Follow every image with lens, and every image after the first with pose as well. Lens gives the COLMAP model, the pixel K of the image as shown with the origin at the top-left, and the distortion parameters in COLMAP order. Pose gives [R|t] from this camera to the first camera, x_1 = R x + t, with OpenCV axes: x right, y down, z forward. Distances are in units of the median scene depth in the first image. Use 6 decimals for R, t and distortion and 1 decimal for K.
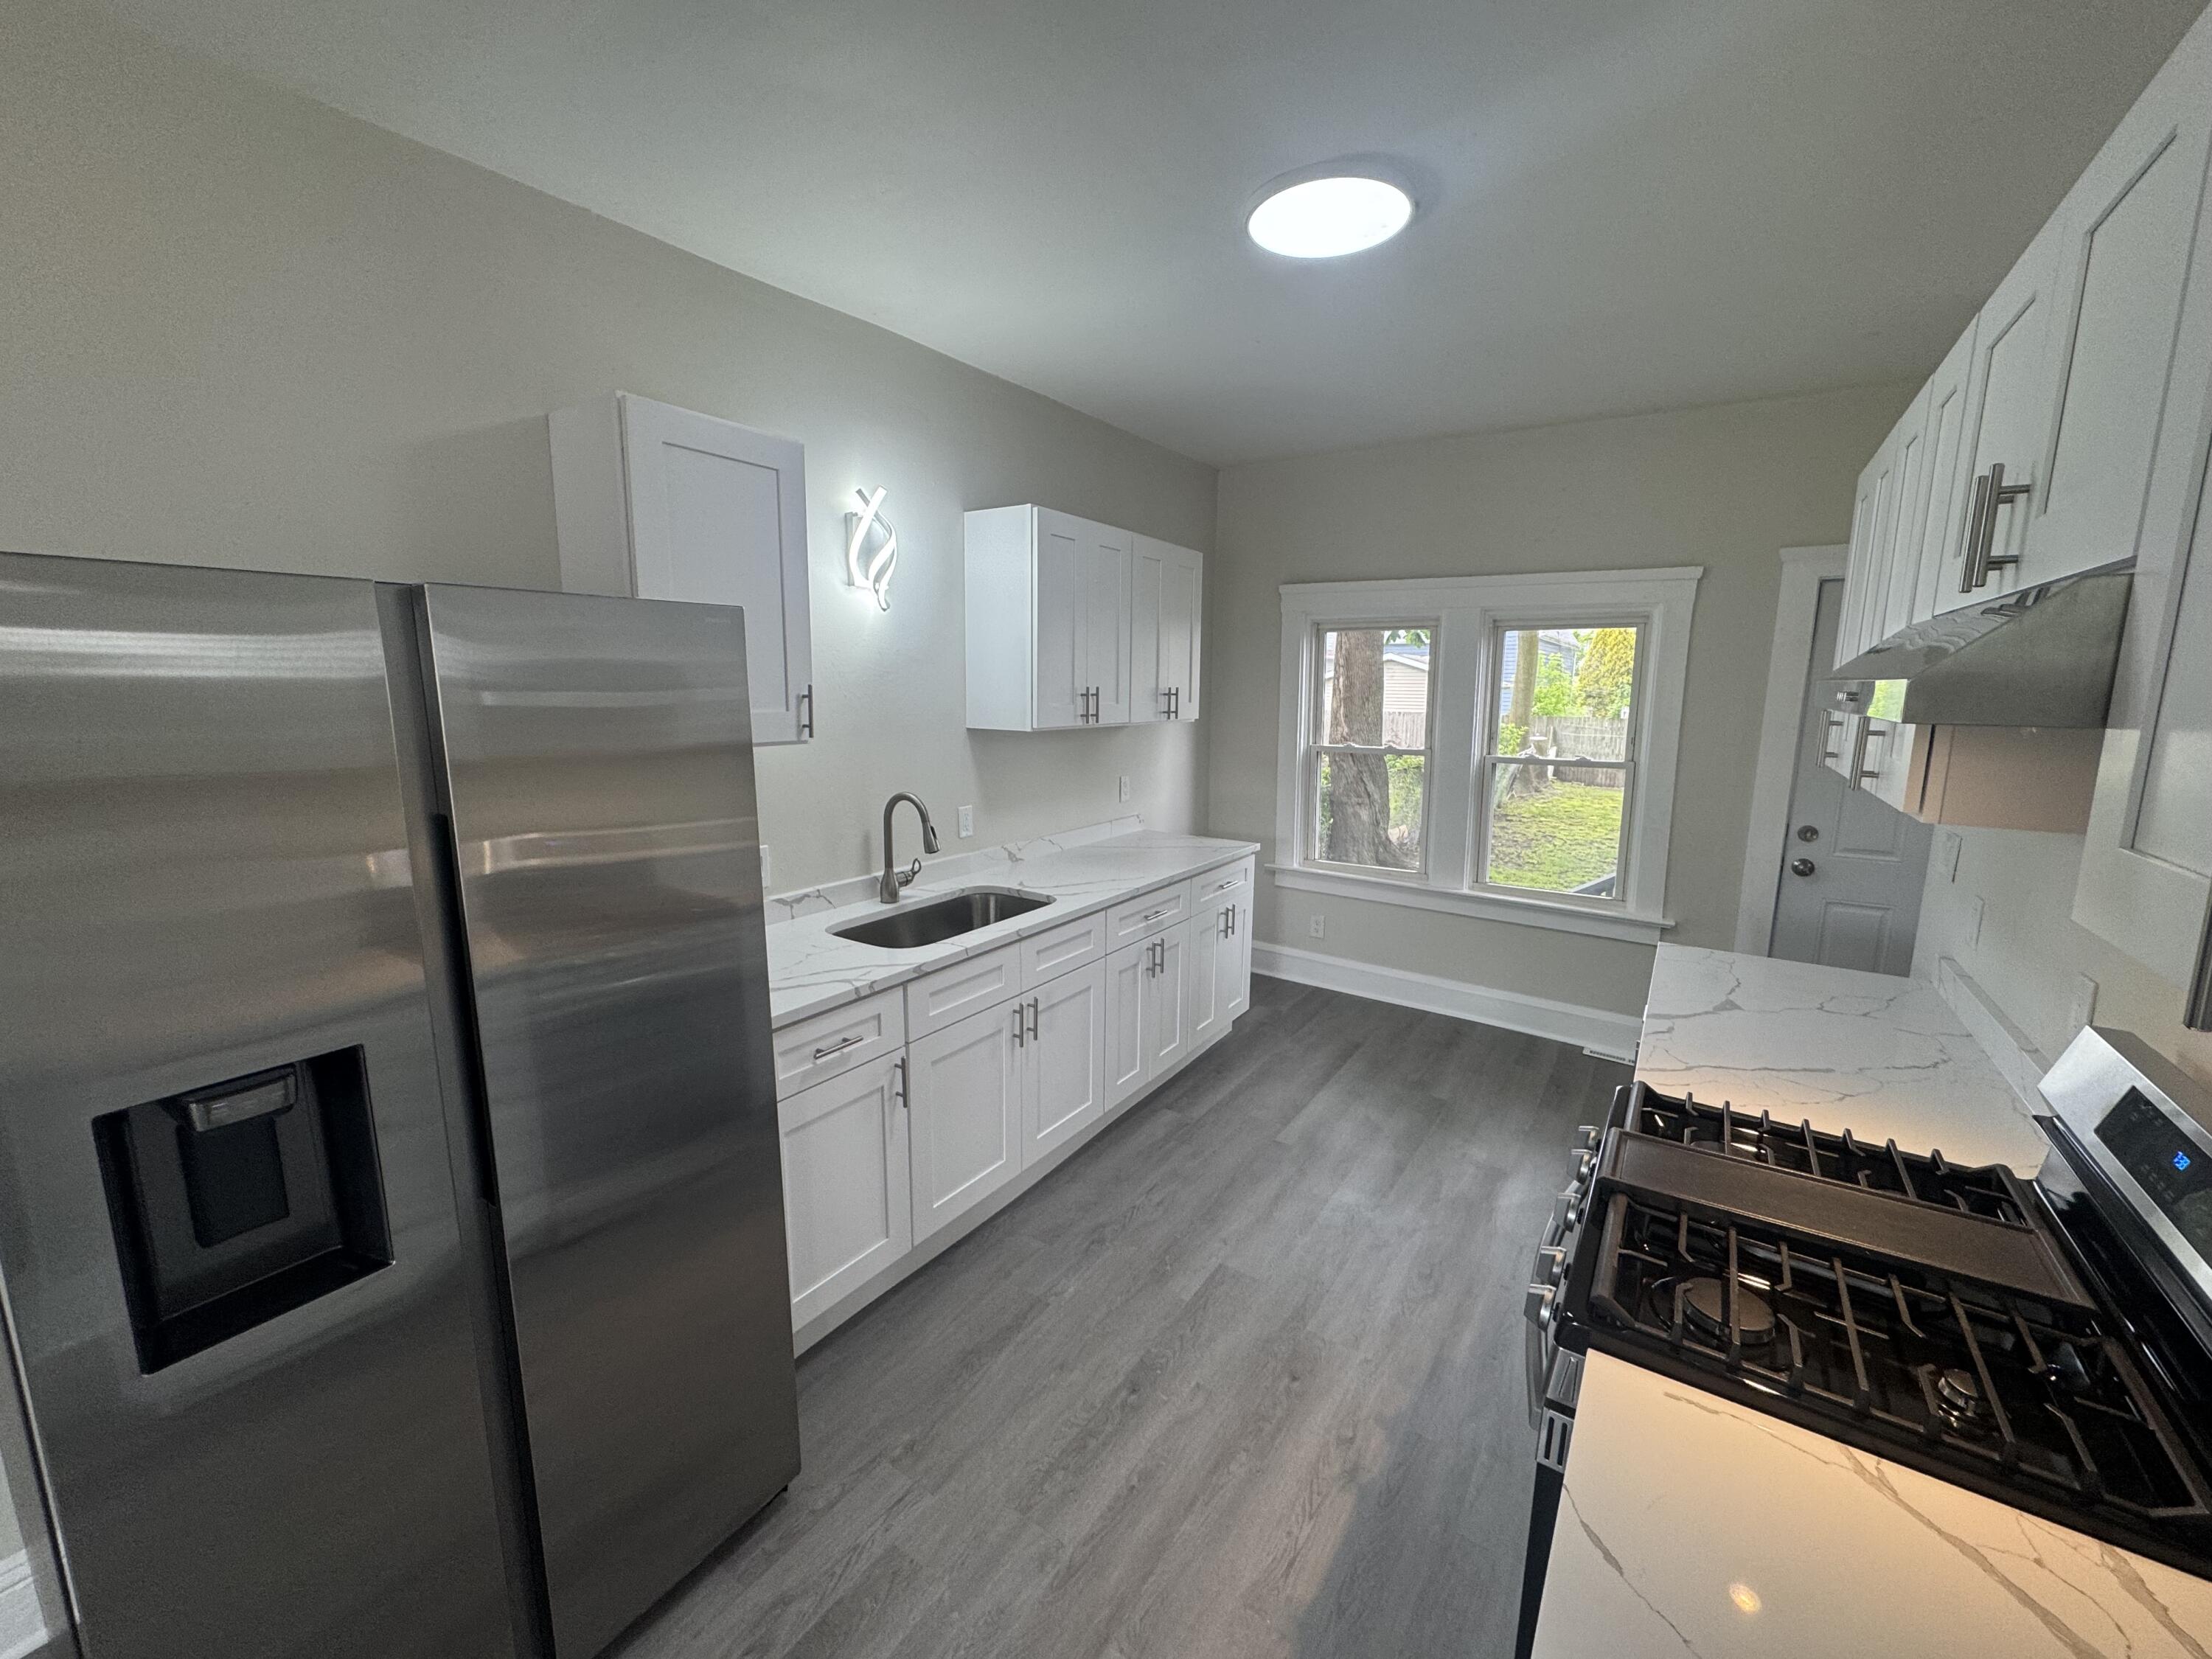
lens RADIAL K [[885.2, 0, 1109.5], [0, 885.2, 828.2], [0, 0, 1]] dist [-0.001028, 0.000135]
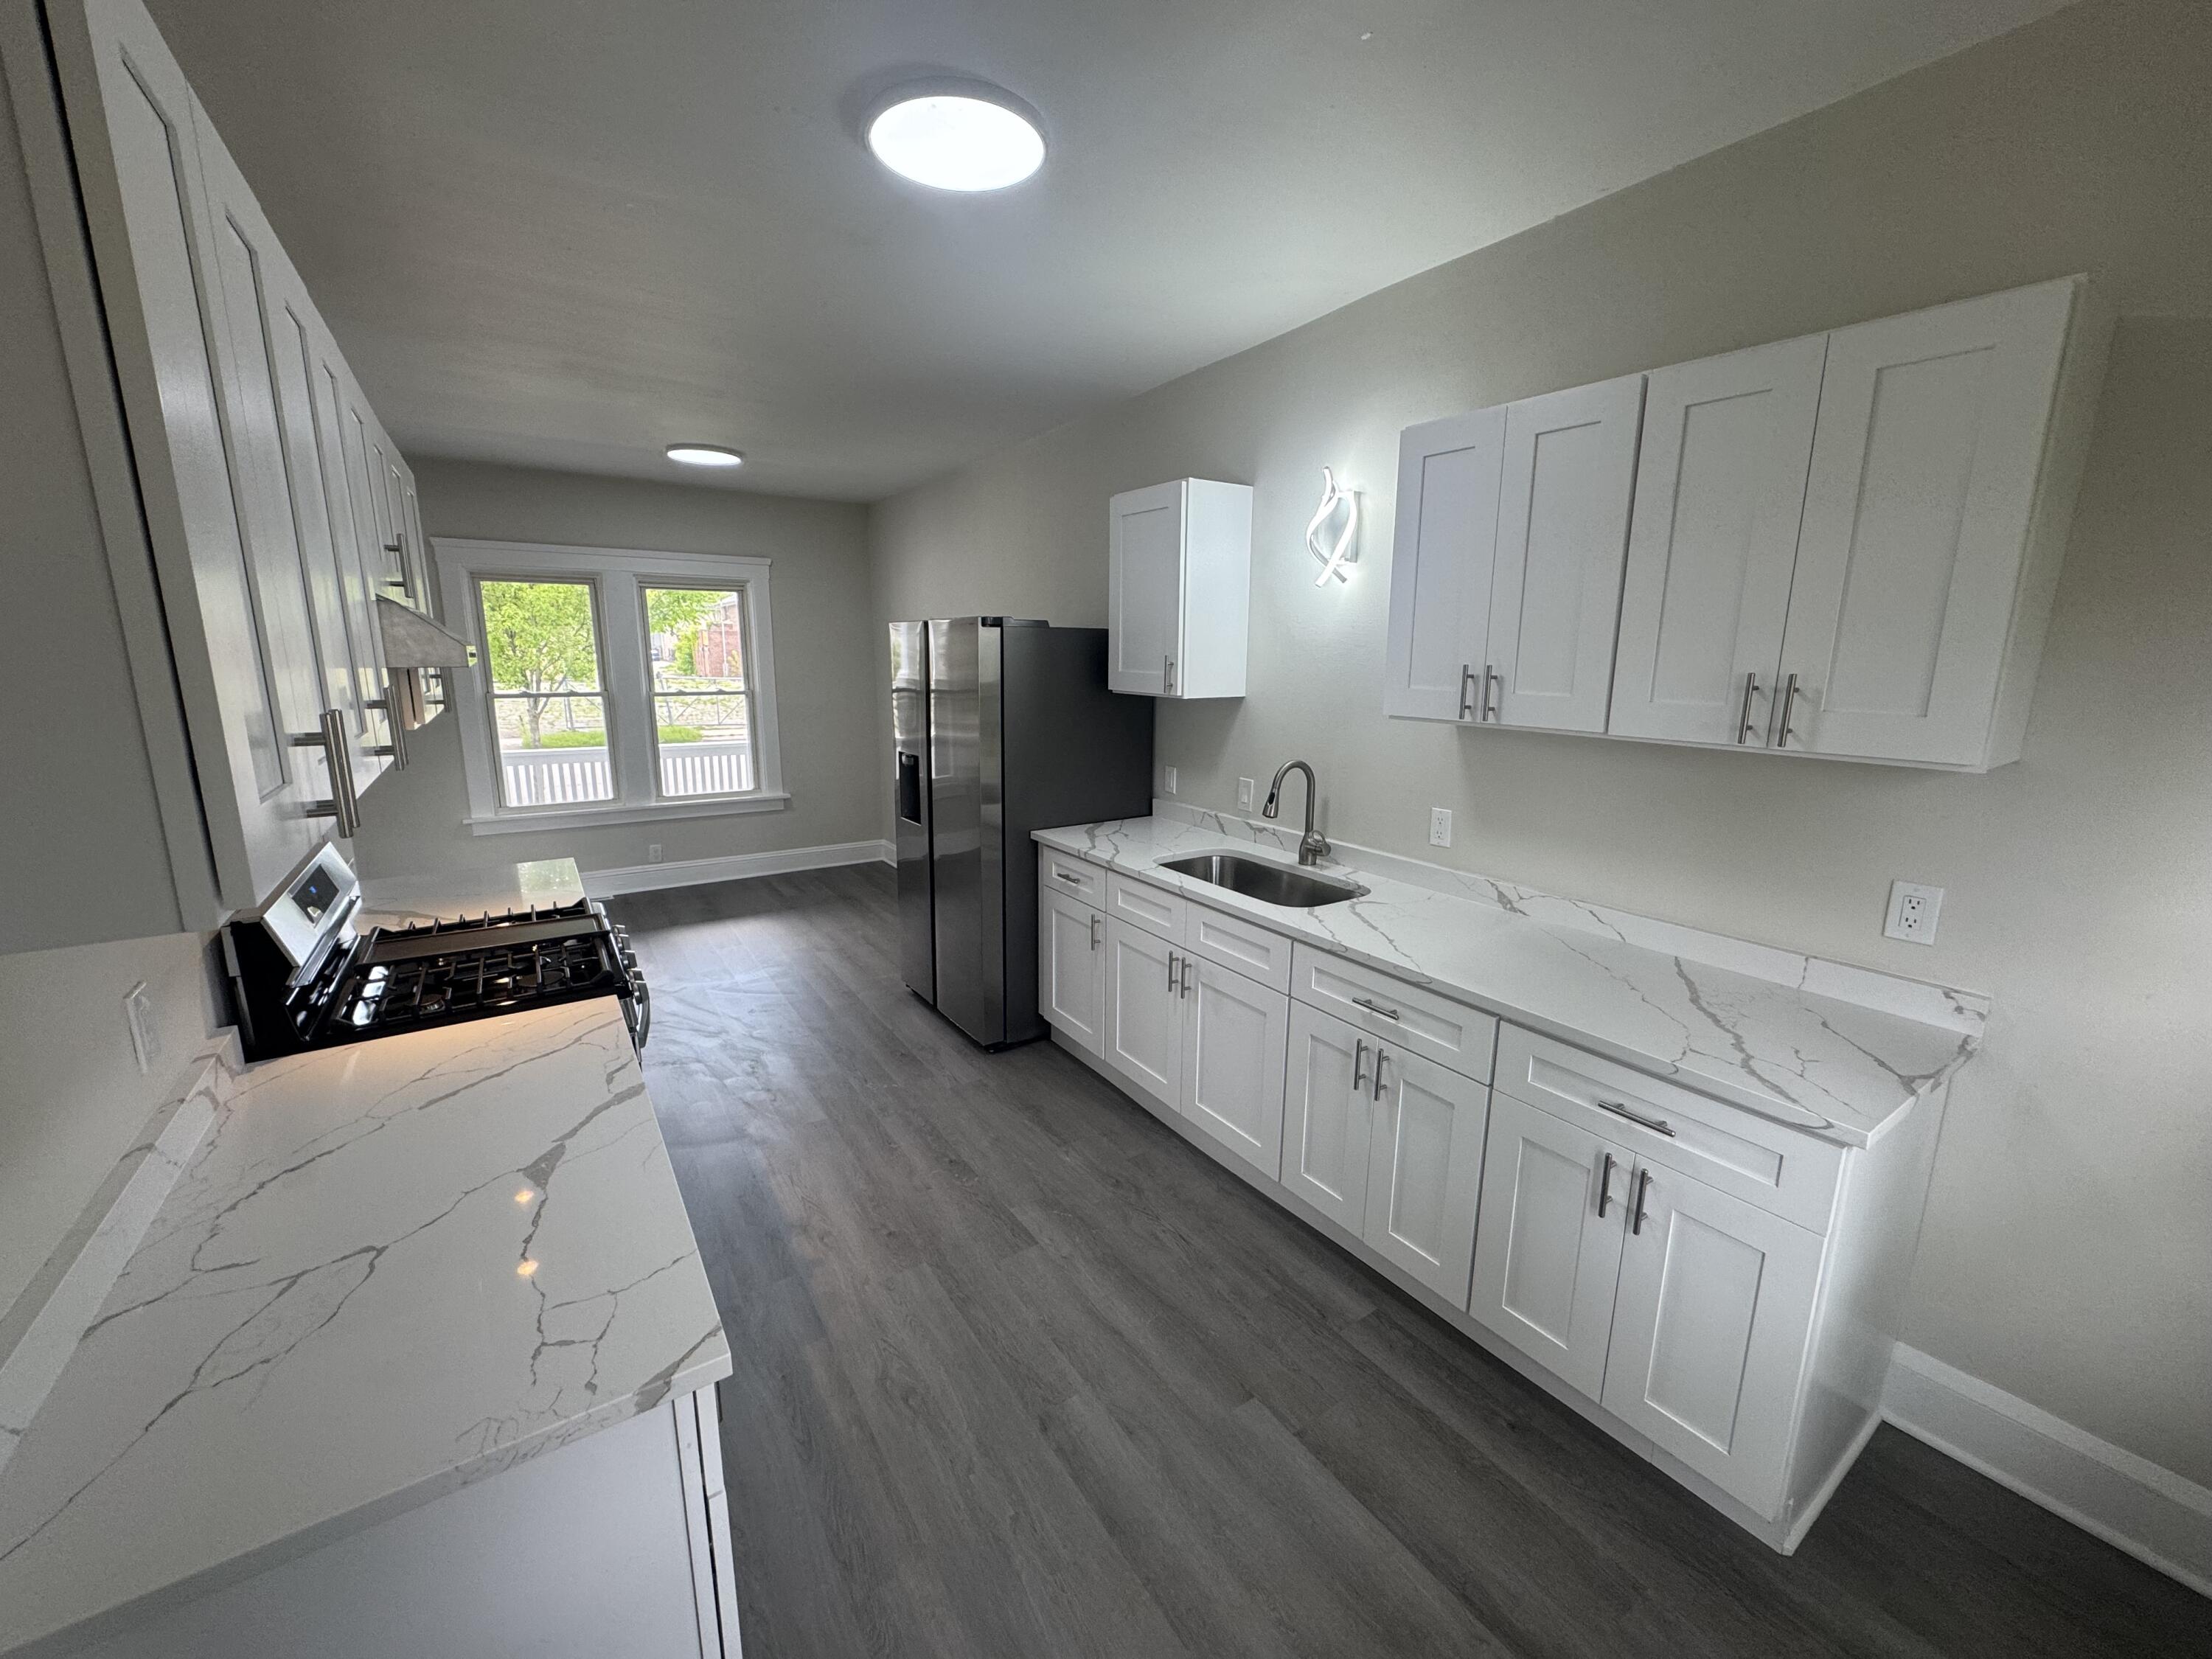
lens RADIAL K [[884.0, 0, 1106.0], [0, 884.0, 829.5], [0, 0, 1]] dist [-0.020380, 0.000003]
pose [[-0.385492, 0.179376, -0.905108, 0.786985], [-0.161262, 0.952728, 0.257497, -0.187140], [0.908510, 0.245223, -0.338343, 1.119703]]
